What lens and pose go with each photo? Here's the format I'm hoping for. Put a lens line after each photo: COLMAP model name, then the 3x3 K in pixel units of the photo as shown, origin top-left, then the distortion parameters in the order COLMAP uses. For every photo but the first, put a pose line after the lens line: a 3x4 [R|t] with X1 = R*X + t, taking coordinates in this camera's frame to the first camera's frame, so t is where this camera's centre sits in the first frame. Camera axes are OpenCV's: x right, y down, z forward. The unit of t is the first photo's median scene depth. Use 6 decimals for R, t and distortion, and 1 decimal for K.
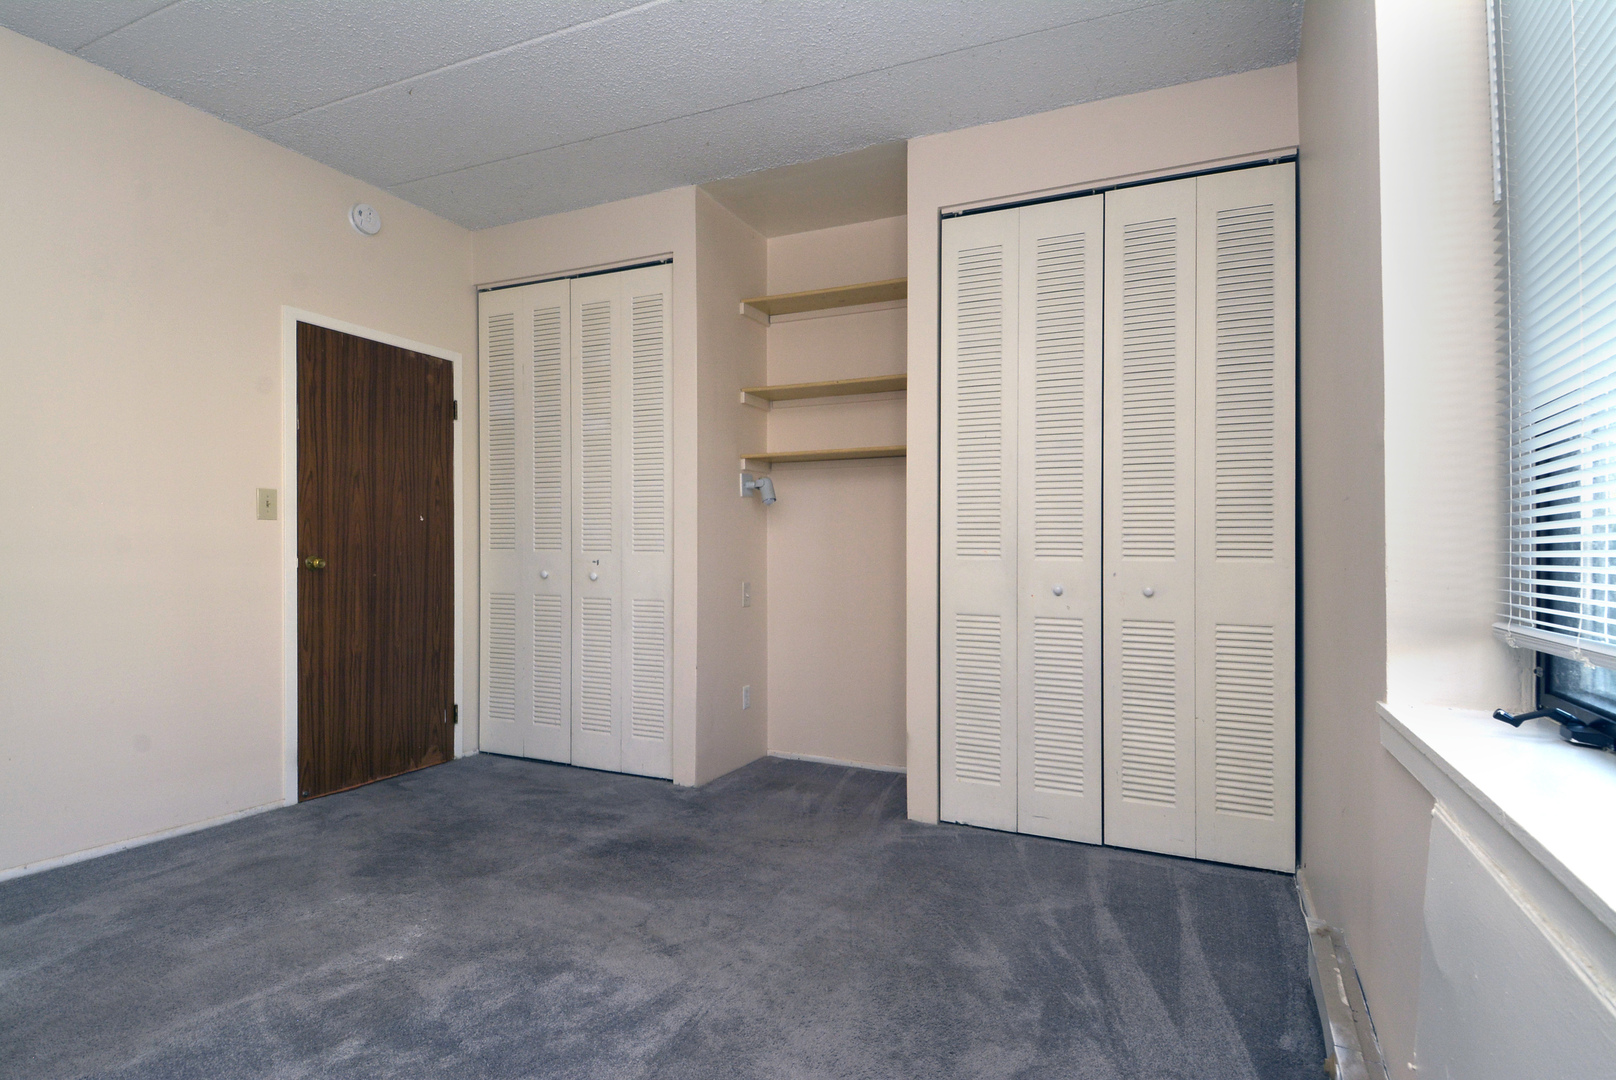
lens RADIAL K [[852.4, 0, 811.1], [0, 852.4, 554.5], [0, 0, 1]] dist [0.032578, -0.000449]
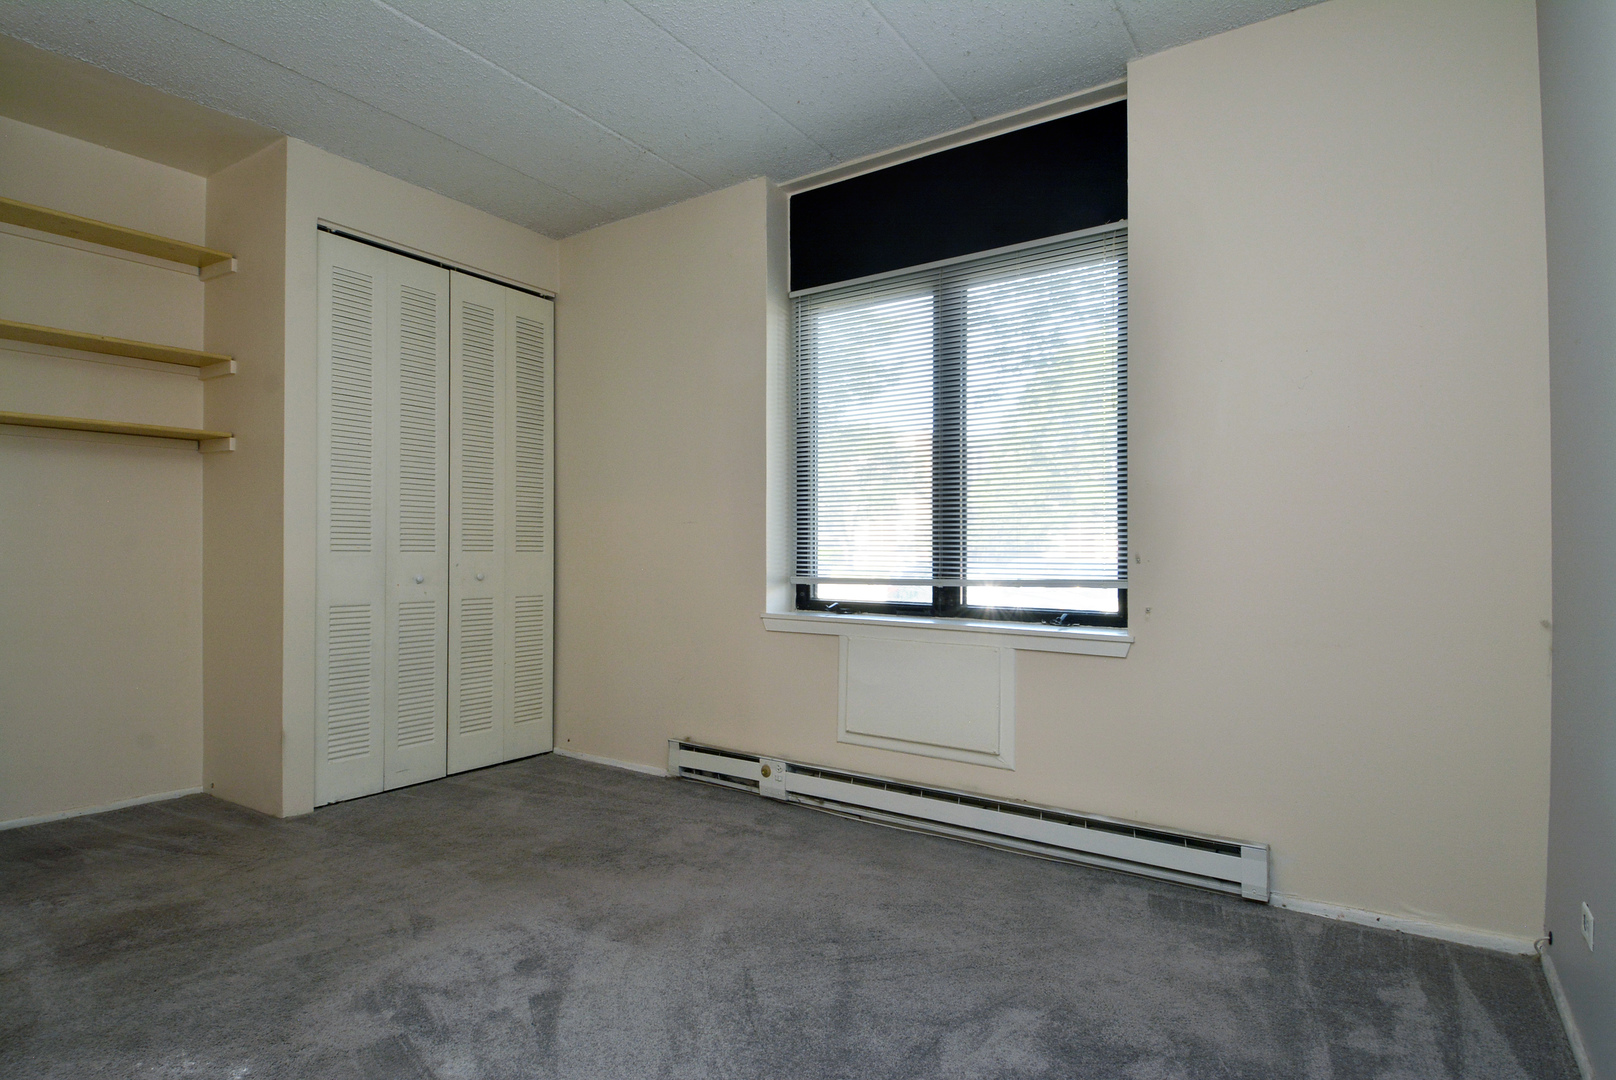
lens RADIAL K [[838.7, 0, 808.0], [0, 838.7, 540.0], [0, 0, 1]] dist [-0.000663, -0.001116]
pose [[0.166239, 0.007710, 0.986055, -0.827468], [-0.000407, 0.999970, -0.007751, -0.005428], [-0.986085, 0.000888, 0.166237, 0.266426]]
